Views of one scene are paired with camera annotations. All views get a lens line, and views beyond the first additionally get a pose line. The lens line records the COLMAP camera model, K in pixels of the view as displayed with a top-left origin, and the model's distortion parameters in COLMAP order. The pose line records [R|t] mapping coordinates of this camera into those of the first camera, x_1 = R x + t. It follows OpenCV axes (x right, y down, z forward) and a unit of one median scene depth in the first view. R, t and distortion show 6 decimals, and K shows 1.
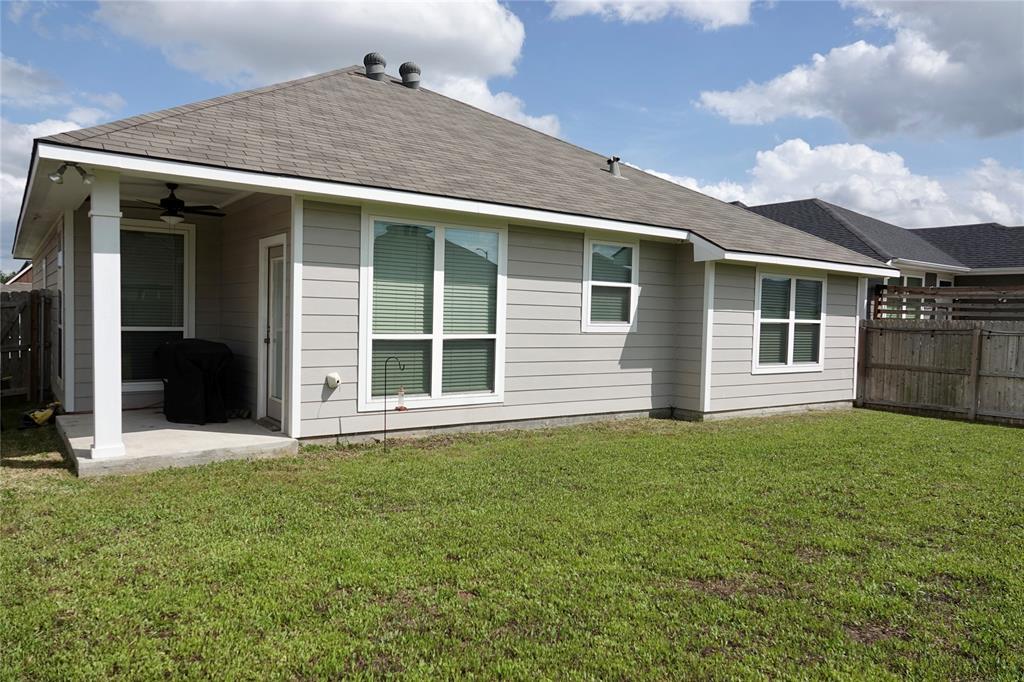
lens RADIAL K [[705.7, 0, 512.0], [0, 705.7, 341.0], [0, 0, 1]] dist [0.000814, -0.000762]
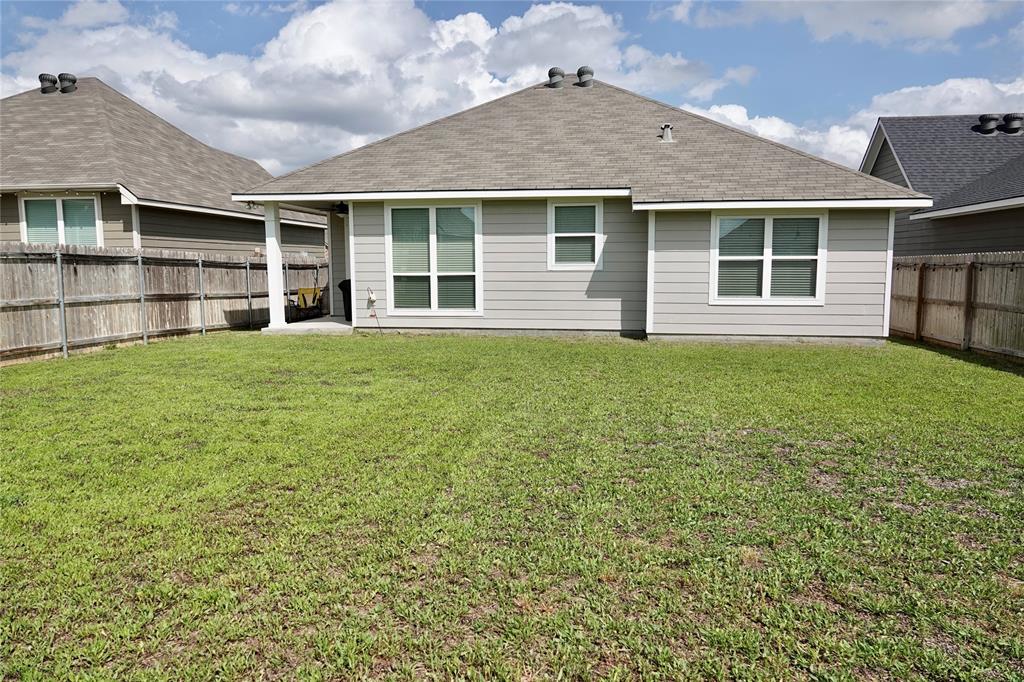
lens RADIAL K [[705.7, 0, 512.0], [0, 705.7, 341.0], [0, 0, 1]] dist [0.000814, -0.000762]
pose [[0.724301, 0.048958, -0.687743, 0.996171], [-0.004515, 0.997791, 0.066273, 0.034123], [0.689469, -0.044896, 0.722923, -0.074294]]
